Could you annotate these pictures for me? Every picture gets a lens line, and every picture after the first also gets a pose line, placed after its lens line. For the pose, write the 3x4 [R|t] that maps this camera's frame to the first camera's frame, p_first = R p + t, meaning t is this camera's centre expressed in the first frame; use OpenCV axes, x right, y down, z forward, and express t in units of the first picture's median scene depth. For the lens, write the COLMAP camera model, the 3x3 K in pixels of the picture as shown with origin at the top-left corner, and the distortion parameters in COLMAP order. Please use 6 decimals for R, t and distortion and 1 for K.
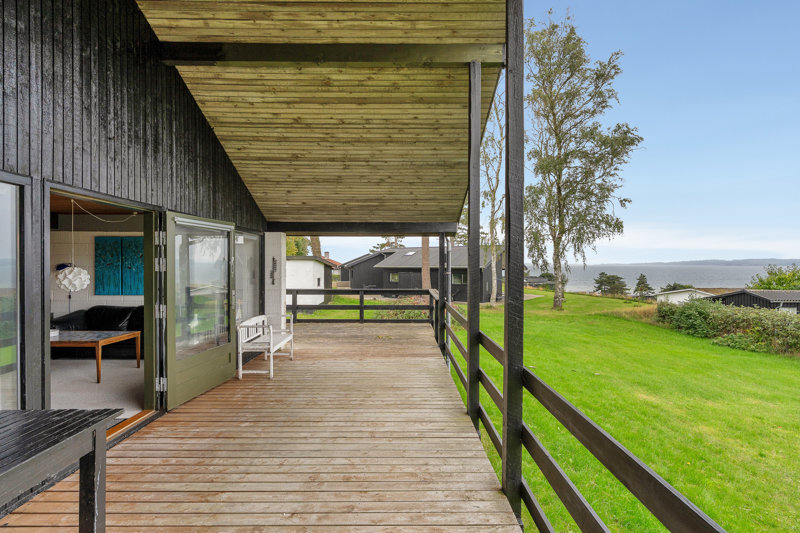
lens RADIAL K [[412.3, 0, 404.7], [0, 412.3, 269.2], [0, 0, 1]] dist [-0.002319, 0.000503]
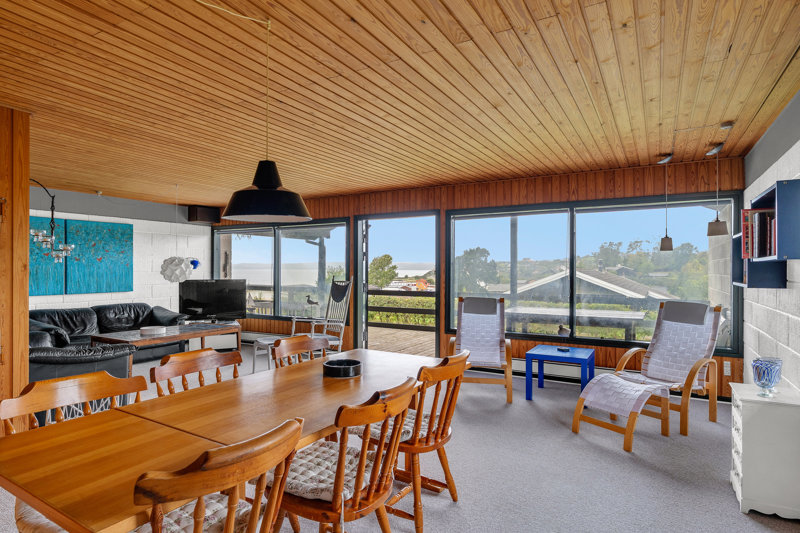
lens RADIAL K [[447.4, 0, 400.0], [0, 447.4, 266.5], [0, 0, 1]] dist [-0.001251, -0.000187]
pose [[0.510625, 0.003003, 0.859798, -0.353982], [0.010043, 0.999905, -0.009458, 0.007979], [-0.859745, 0.013464, 0.510546, 0.010139]]
